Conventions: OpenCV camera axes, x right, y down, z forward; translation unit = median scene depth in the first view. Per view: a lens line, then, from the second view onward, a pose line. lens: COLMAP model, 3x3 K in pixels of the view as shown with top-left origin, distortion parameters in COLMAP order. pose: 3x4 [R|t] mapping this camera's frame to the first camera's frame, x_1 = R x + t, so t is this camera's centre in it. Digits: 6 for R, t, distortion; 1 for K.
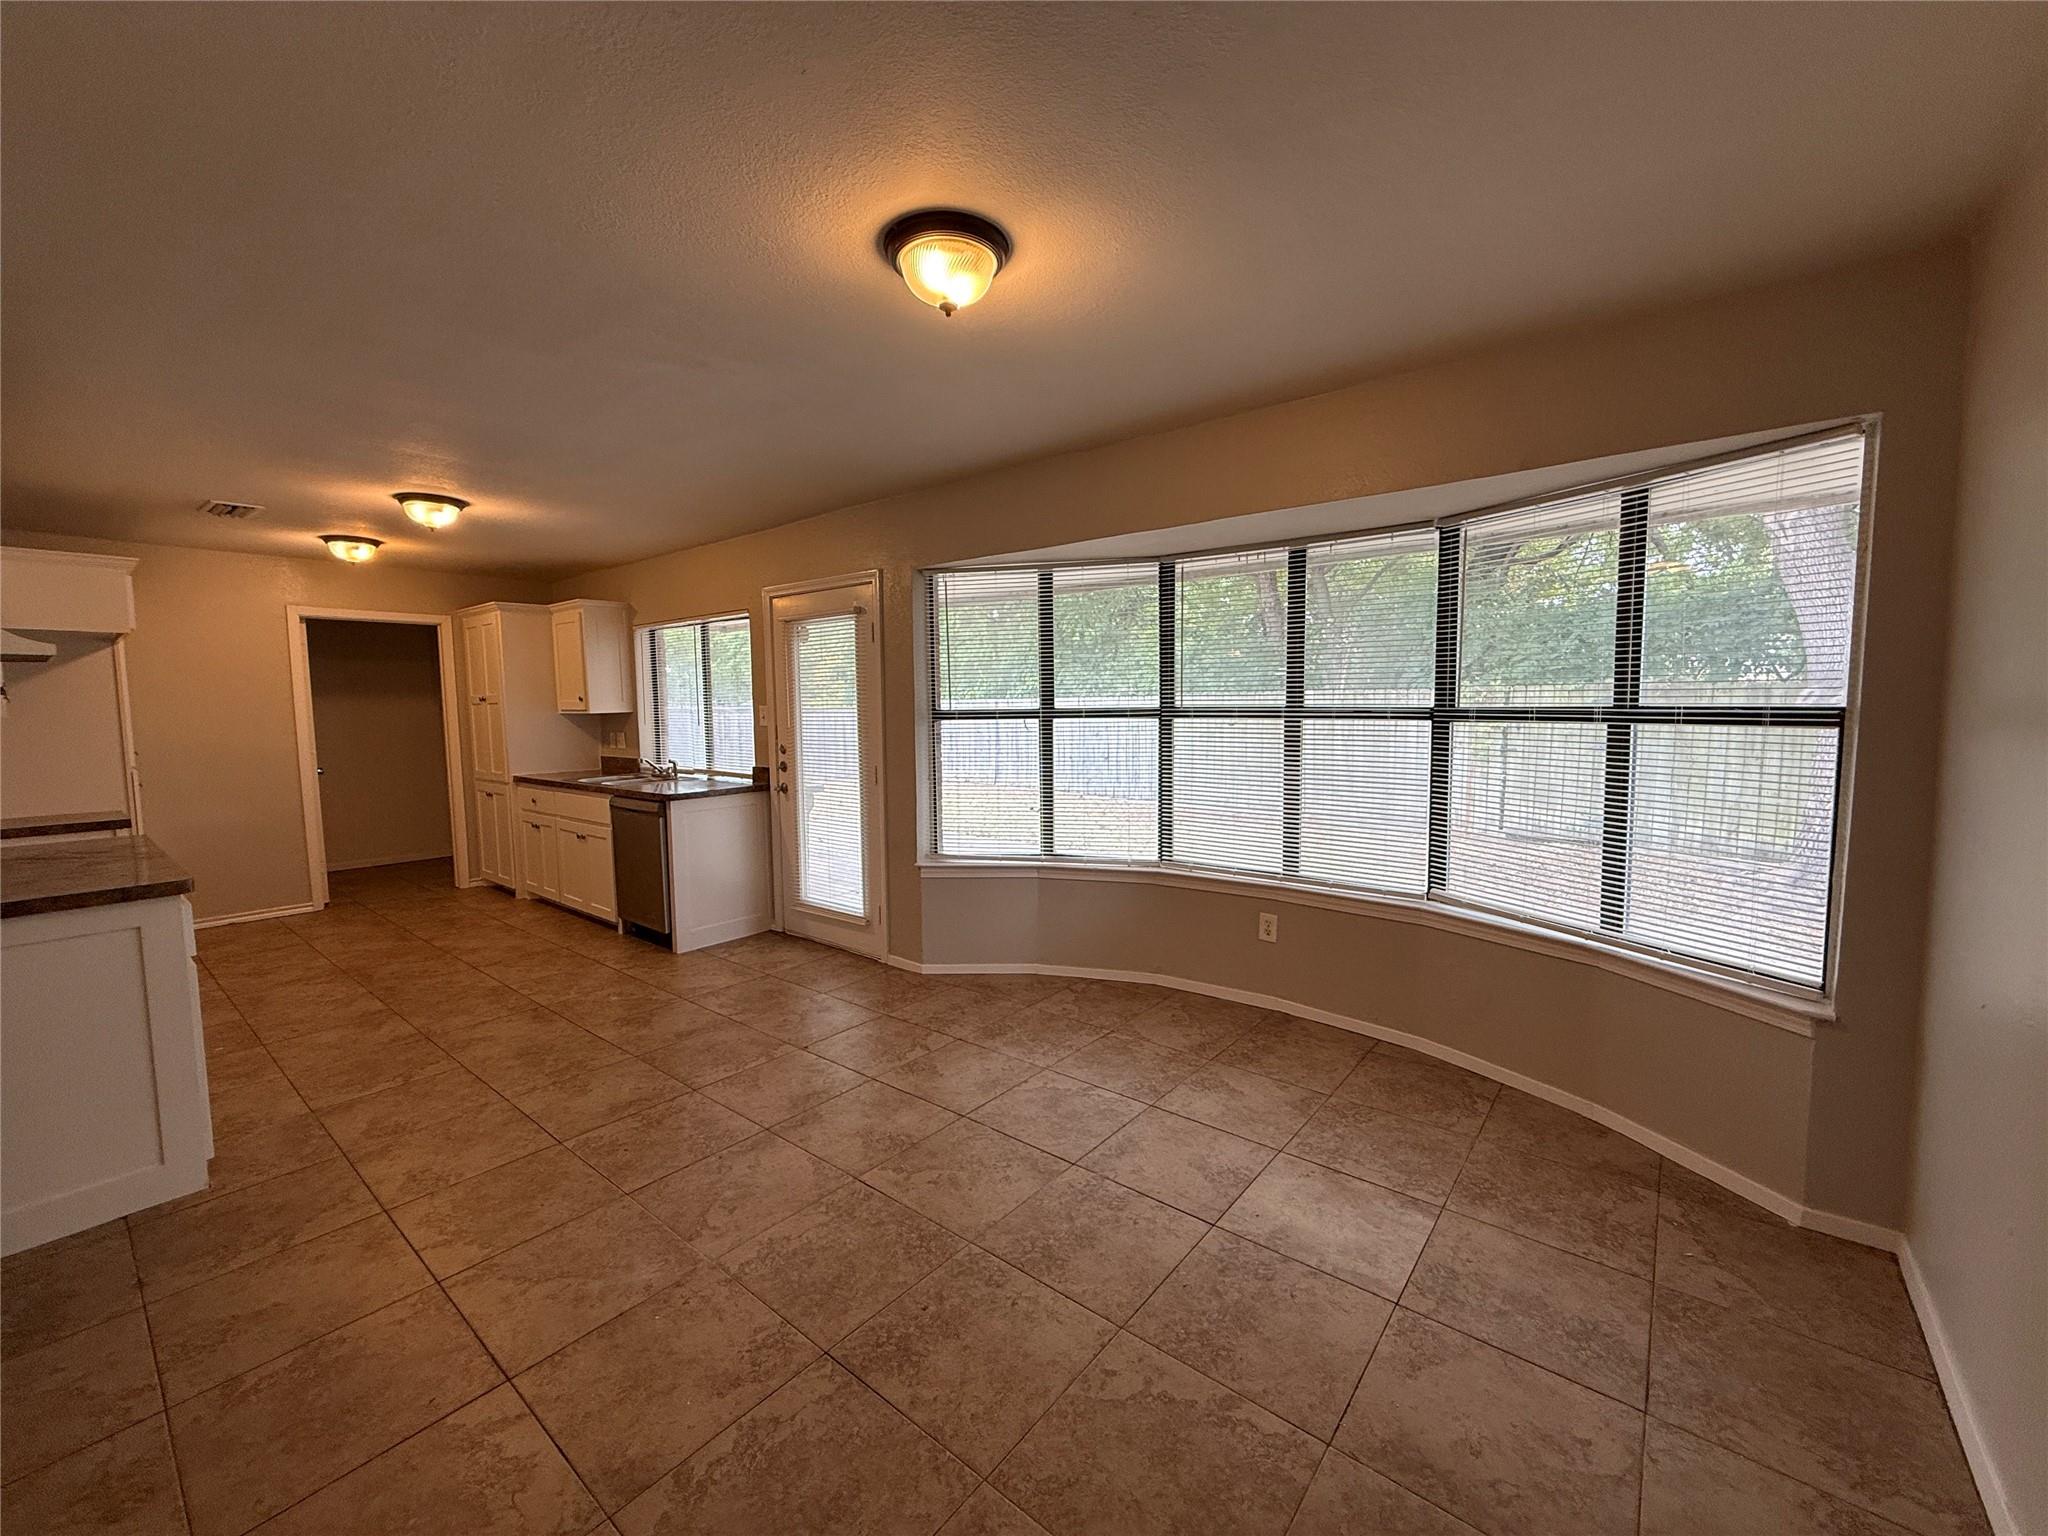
lens RADIAL K [[817.5, 0, 1024.0], [0, 817.5, 768.0], [0, 0, 1]] dist [0.003558, 0.000133]
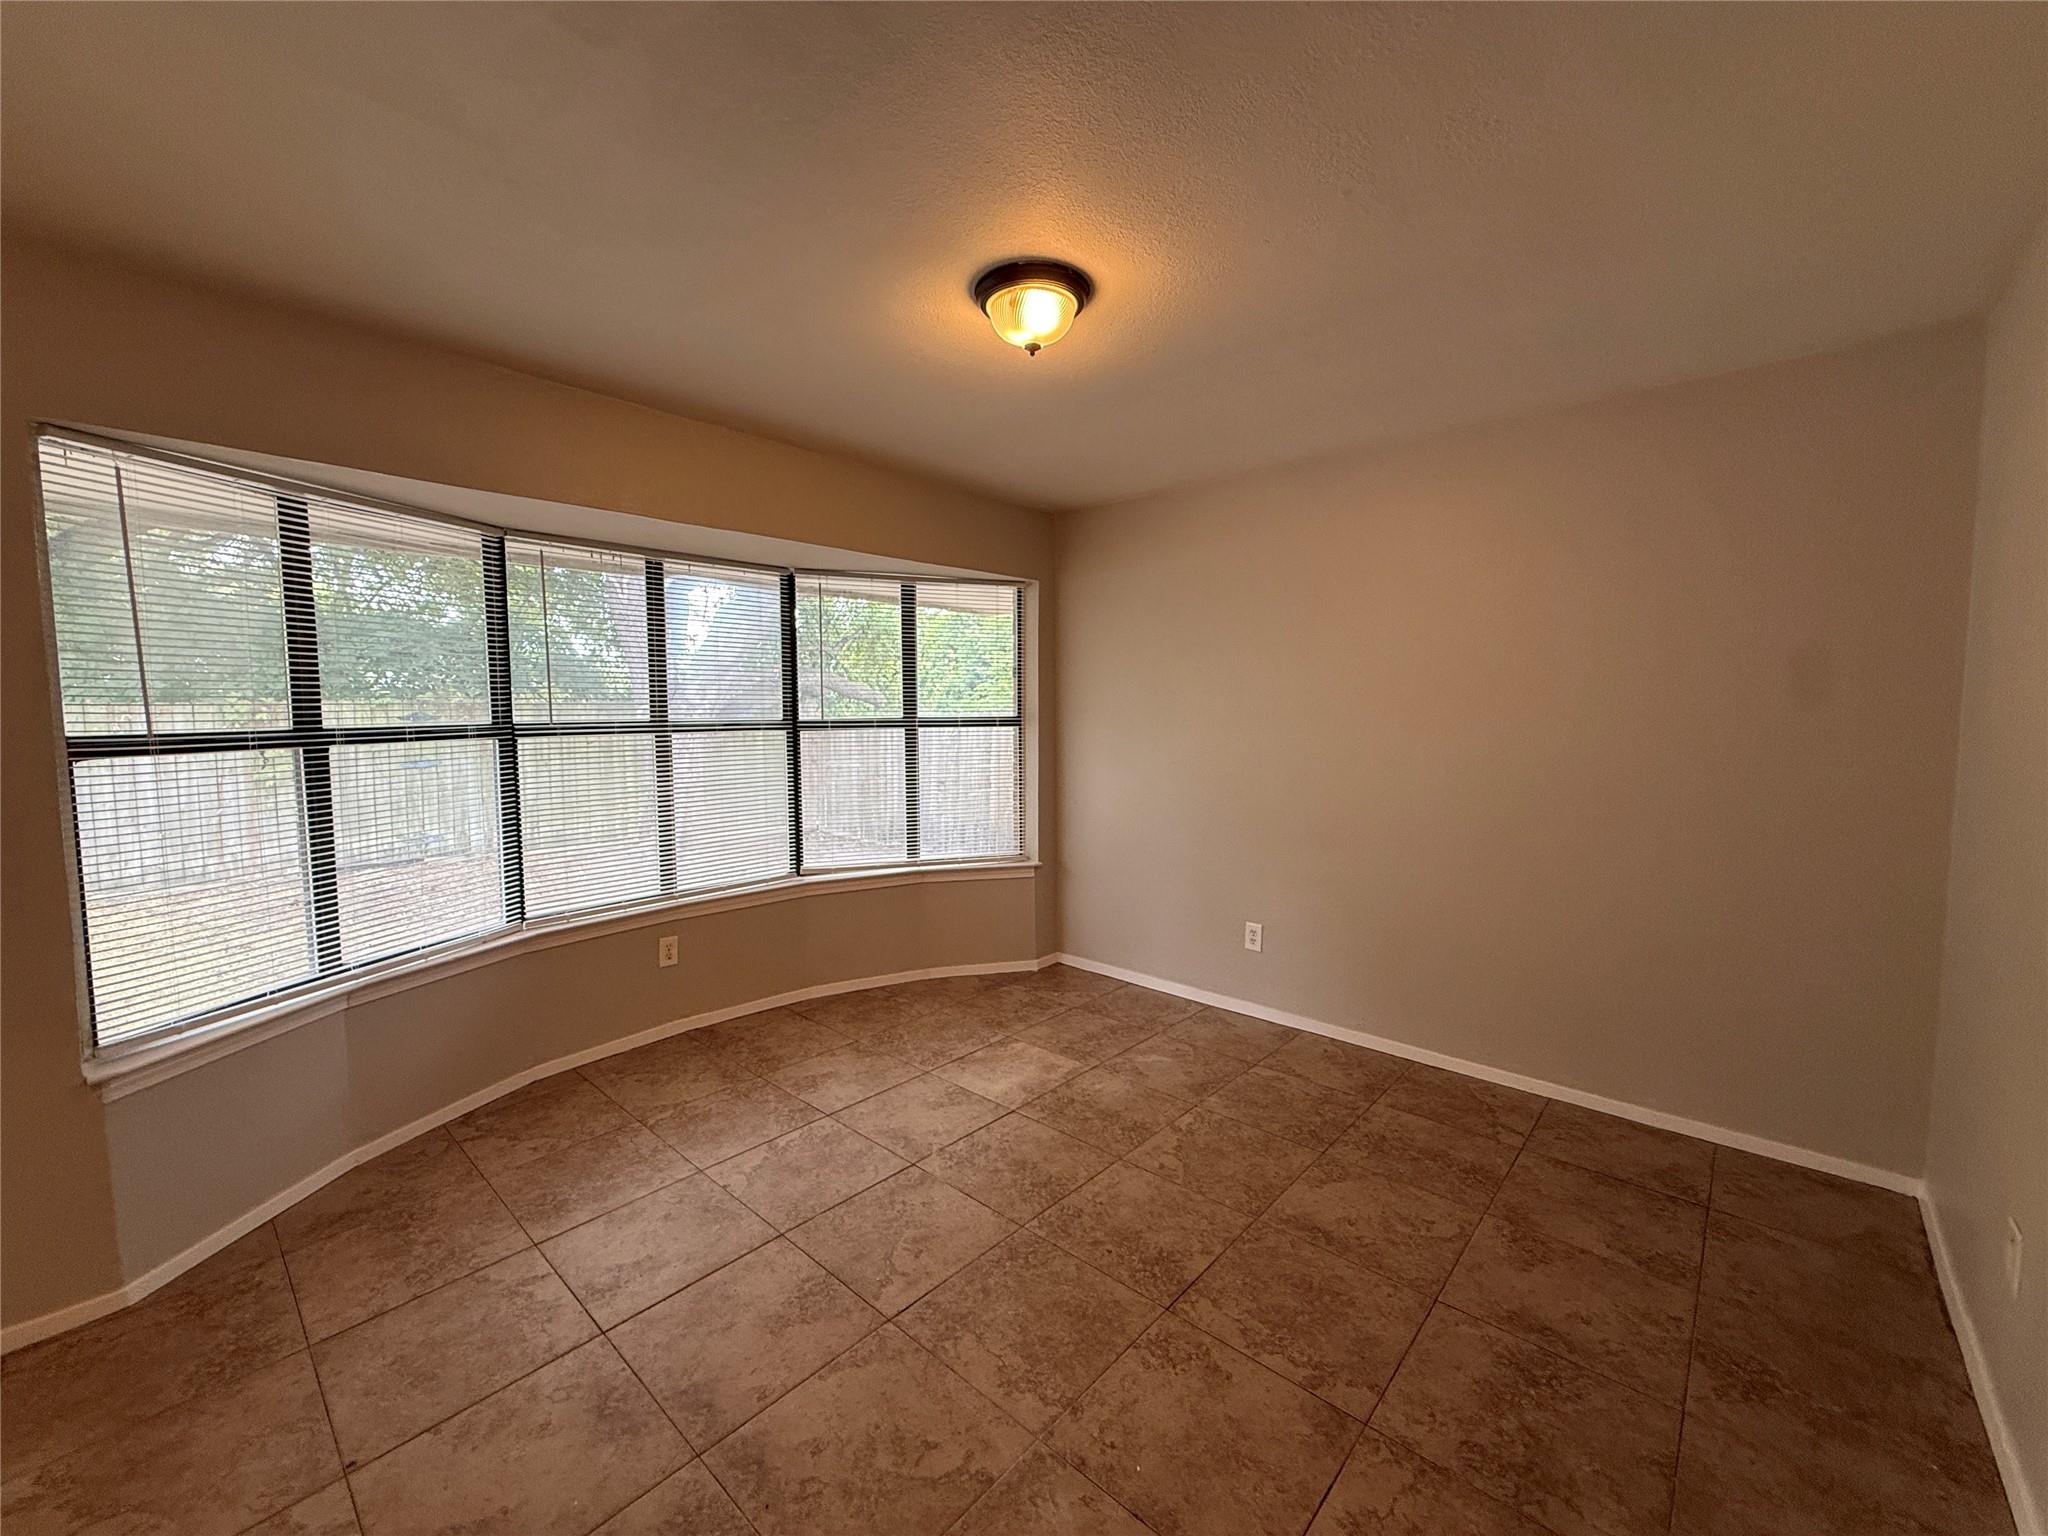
lens RADIAL K [[814.6, 0, 1024.0], [0, 814.6, 768.0], [0, 0, 1]] dist [-0.002425, -0.000005]
pose [[0.052850, -0.060729, 0.996754, -0.903253], [0.088133, 0.994538, 0.055921, -0.051433], [-0.994706, 0.084891, 0.057914, 0.753054]]
